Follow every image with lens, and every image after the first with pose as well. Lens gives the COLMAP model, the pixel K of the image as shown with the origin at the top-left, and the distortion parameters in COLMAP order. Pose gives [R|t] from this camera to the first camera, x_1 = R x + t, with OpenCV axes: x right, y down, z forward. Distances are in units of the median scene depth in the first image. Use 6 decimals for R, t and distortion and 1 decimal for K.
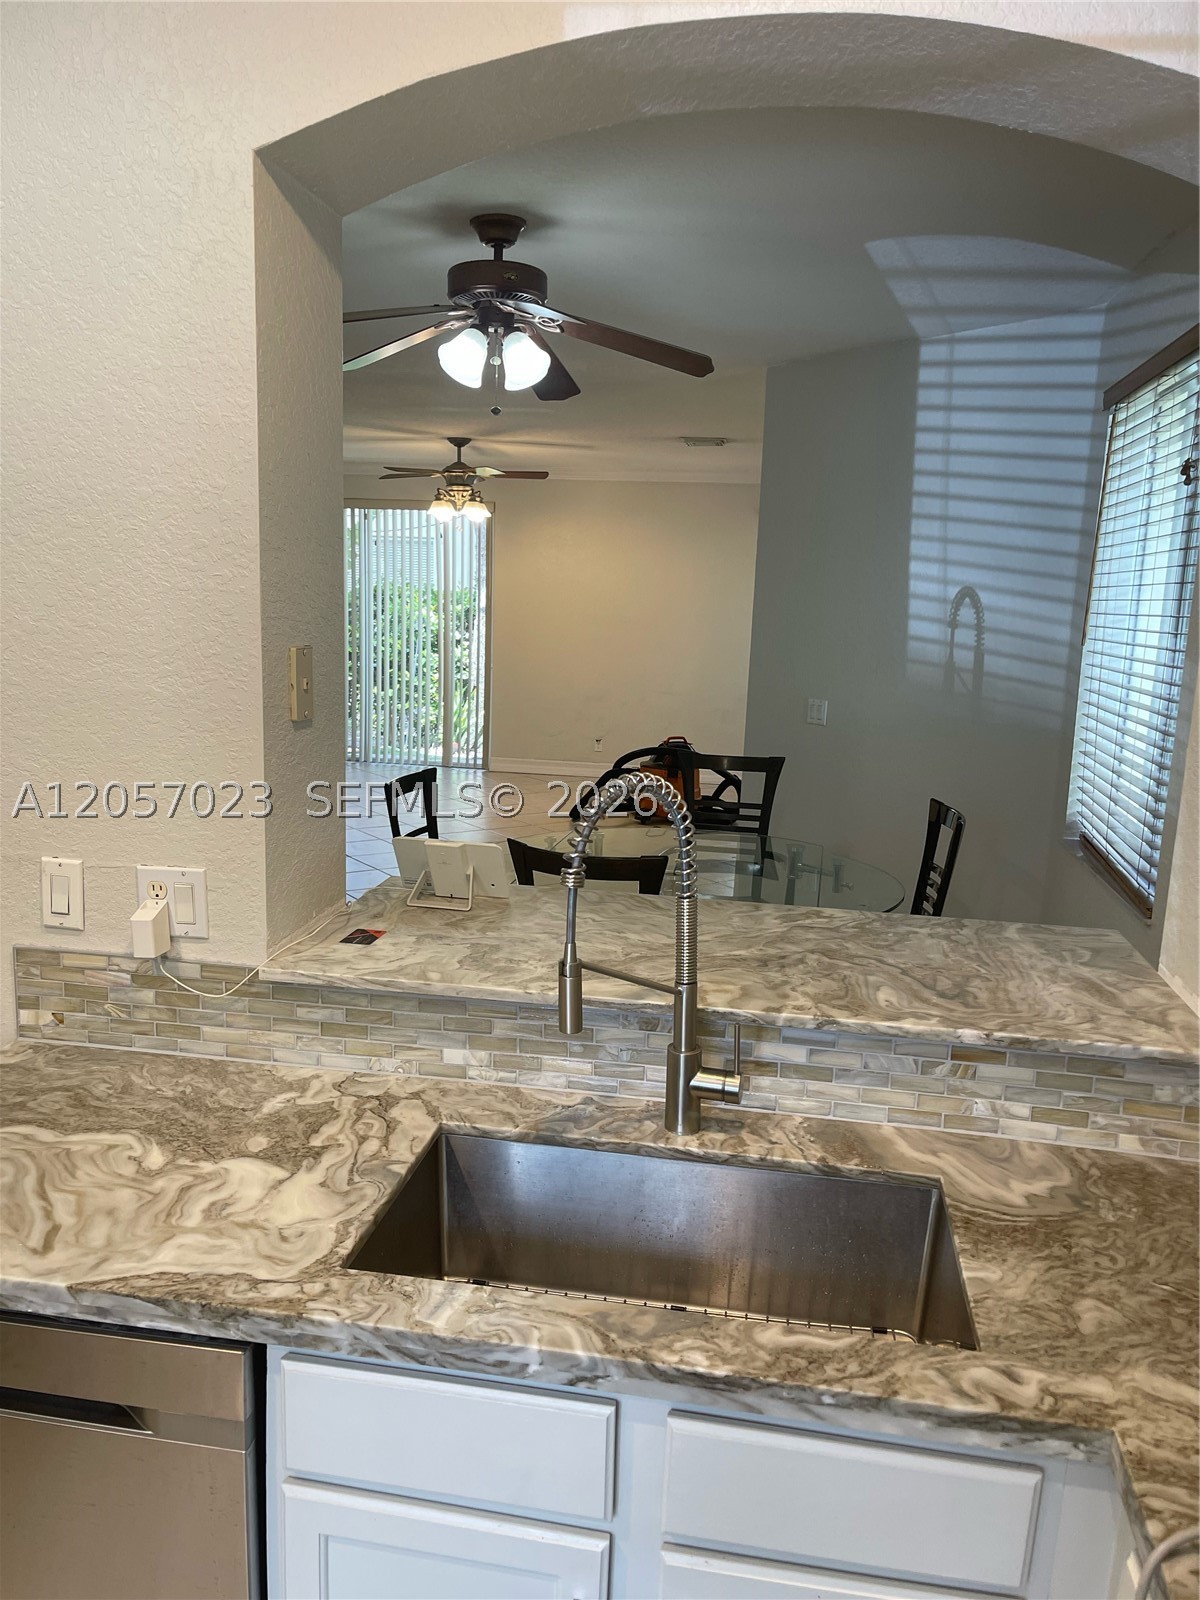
lens RADIAL K [[1206.0, 0, 593.4], [0, 1206.0, 811.0], [0, 0, 1]] dist [0.056052, -0.055234]
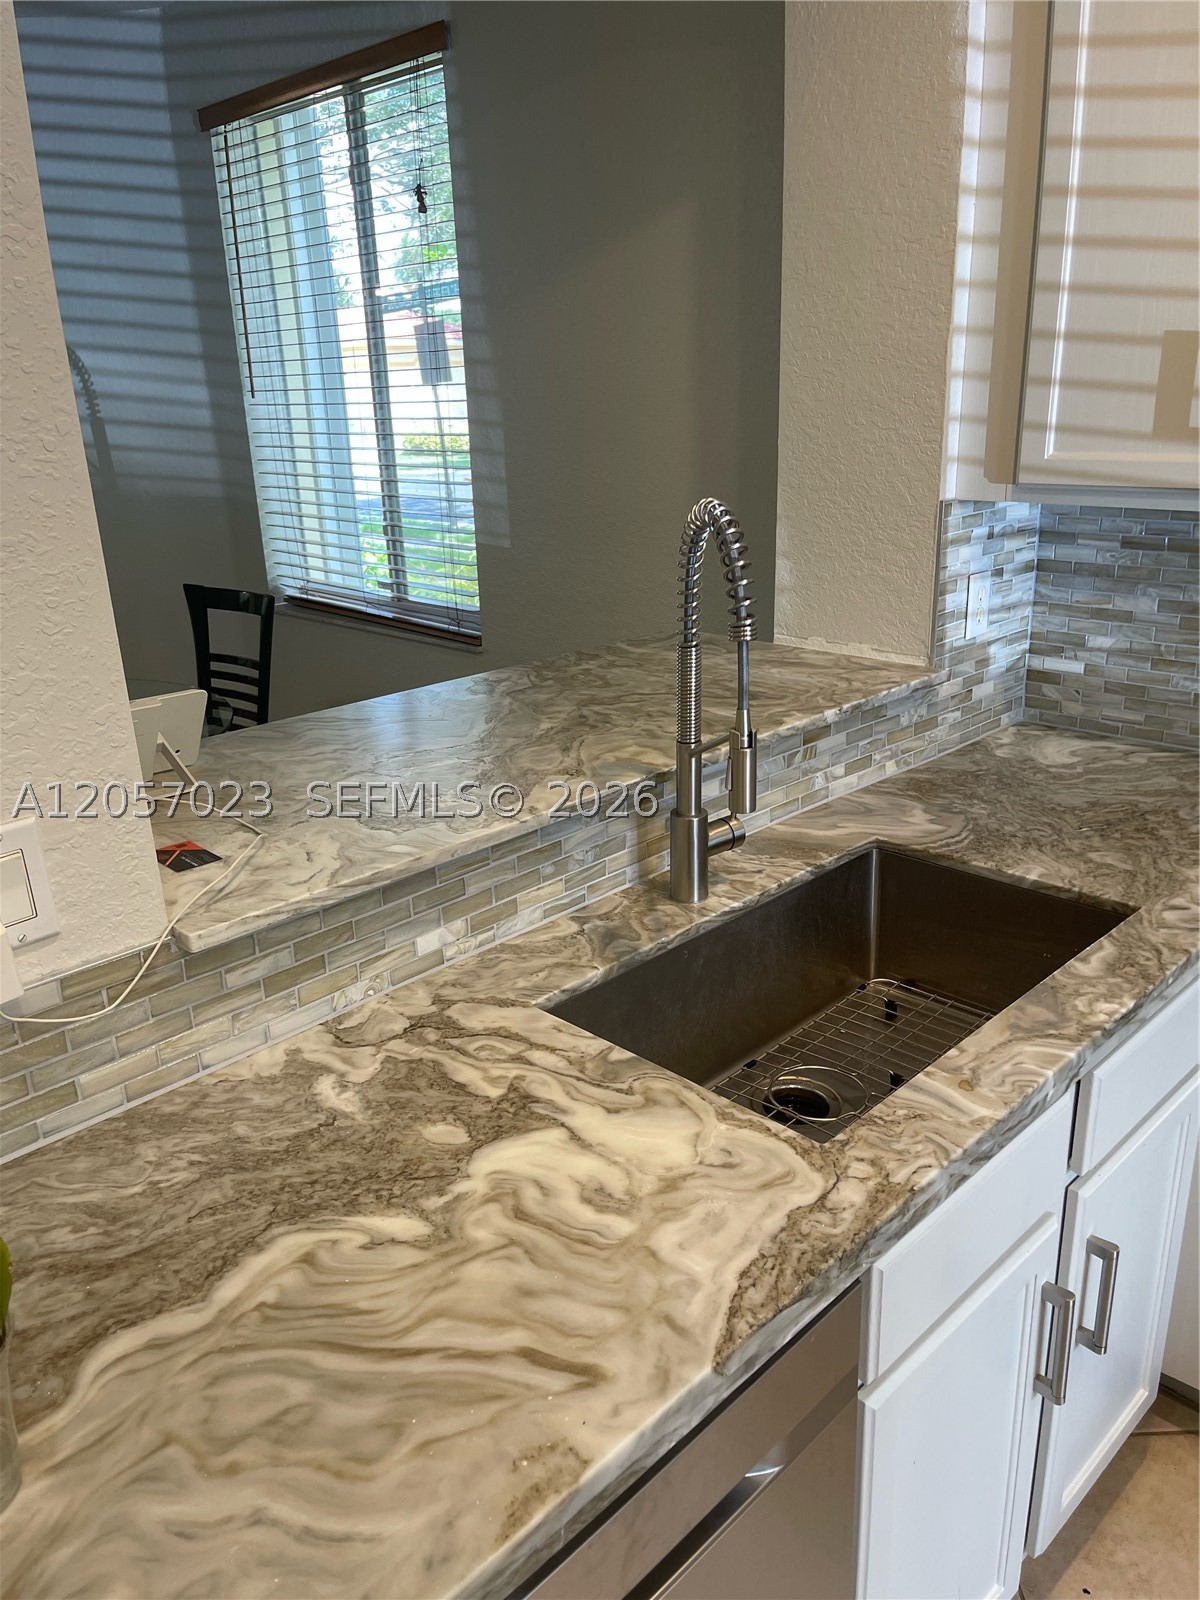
lens RADIAL K [[1206.0, 0, 604.3], [0, 1206.0, 797.8], [0, 0, 1]] dist [0.056052, -0.055234]
pose [[0.577255, -0.314235, 0.753679, -0.641624], [0.194432, 0.949337, 0.246894, -0.052992], [-0.793078, 0.004018, 0.609107, 0.485856]]
